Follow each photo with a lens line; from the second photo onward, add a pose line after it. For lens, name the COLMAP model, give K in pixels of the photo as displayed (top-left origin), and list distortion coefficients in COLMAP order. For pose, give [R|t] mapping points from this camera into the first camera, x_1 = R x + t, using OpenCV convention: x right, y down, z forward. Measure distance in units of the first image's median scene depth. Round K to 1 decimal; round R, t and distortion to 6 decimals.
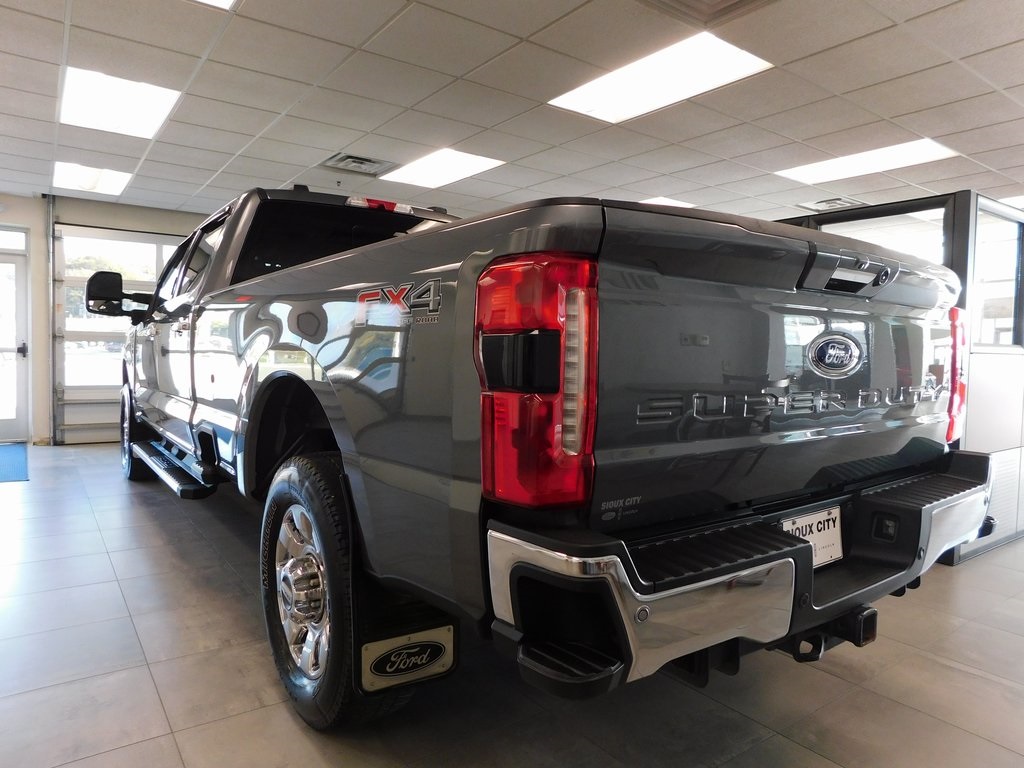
lens RADIAL K [[666.7, 0, 512.0], [0, 666.7, 384.0], [0, 0, 1]] dist [-0.060433, 0.042434]
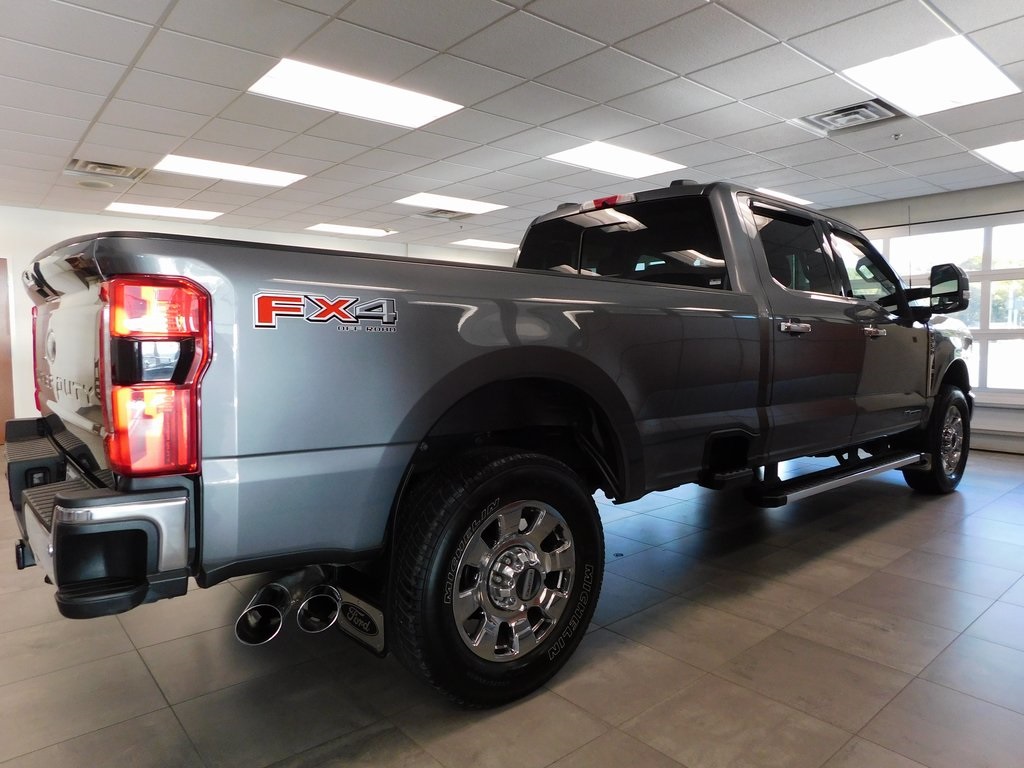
lens RADIAL K [[666.7, 0, 512.0], [0, 666.7, 384.0], [0, 0, 1]] dist [-0.060433, 0.042434]
pose [[0.073599, 0.053359, -0.995859, 1.717326], [-0.053331, 0.997349, 0.049498, -0.078061], [0.995861, 0.049467, 0.076250, 1.692479]]
